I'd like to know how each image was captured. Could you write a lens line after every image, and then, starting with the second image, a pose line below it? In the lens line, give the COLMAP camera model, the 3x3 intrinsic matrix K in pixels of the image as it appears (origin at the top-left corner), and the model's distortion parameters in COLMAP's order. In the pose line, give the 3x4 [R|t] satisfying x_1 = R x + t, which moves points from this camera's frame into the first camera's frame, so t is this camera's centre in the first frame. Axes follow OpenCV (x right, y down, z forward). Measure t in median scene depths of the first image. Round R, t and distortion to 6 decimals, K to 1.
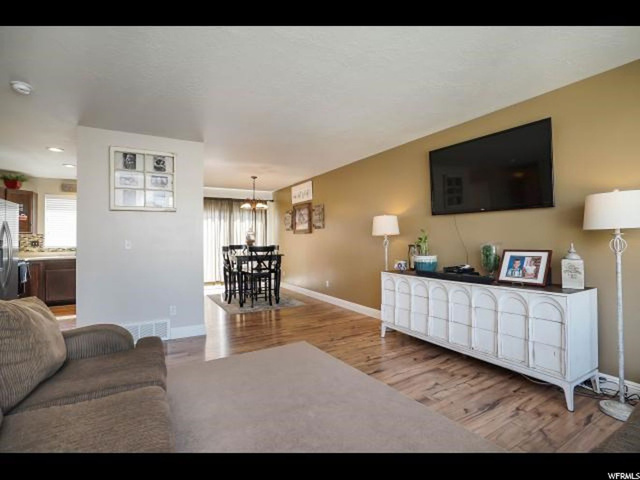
lens RADIAL K [[308.7, 0, 321.2], [0, 308.7, 238.3], [0, 0, 1]] dist [-0.066907, 0.032965]
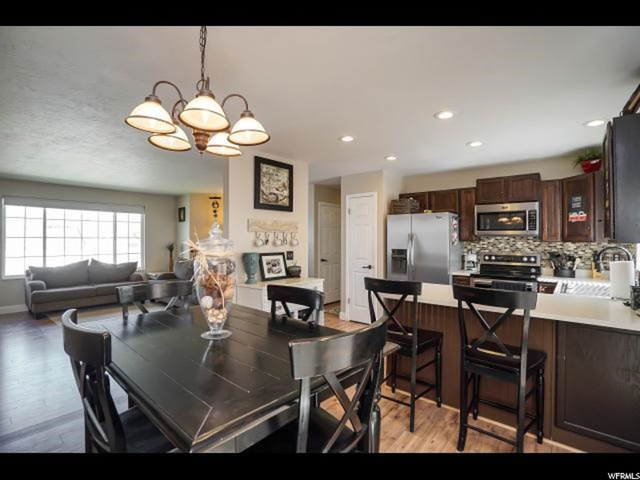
lens RADIAL K [[308.7, 0, 321.2], [0, 308.7, 238.3], [0, 0, 1]] dist [-0.066907, 0.032965]
pose [[-0.941191, 0.006652, -0.337810, -0.341242], [0.008300, 0.999960, -0.003434, -0.035040], [0.337773, -0.006036, -0.941208, 1.881309]]
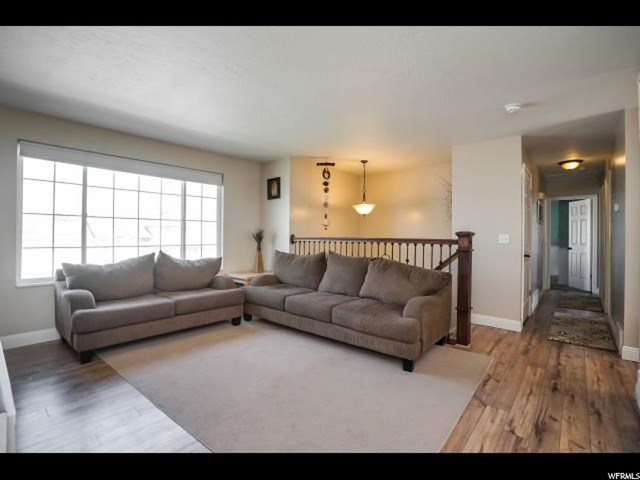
lens RADIAL K [[308.7, 0, 321.2], [0, 308.7, 238.3], [0, 0, 1]] dist [-0.066907, 0.032965]
pose [[-0.943075, 0.003160, -0.332566, 0.073689], [0.001266, 0.999982, 0.005912, 0.006733], [0.332579, 0.005155, -0.943061, 1.116058]]
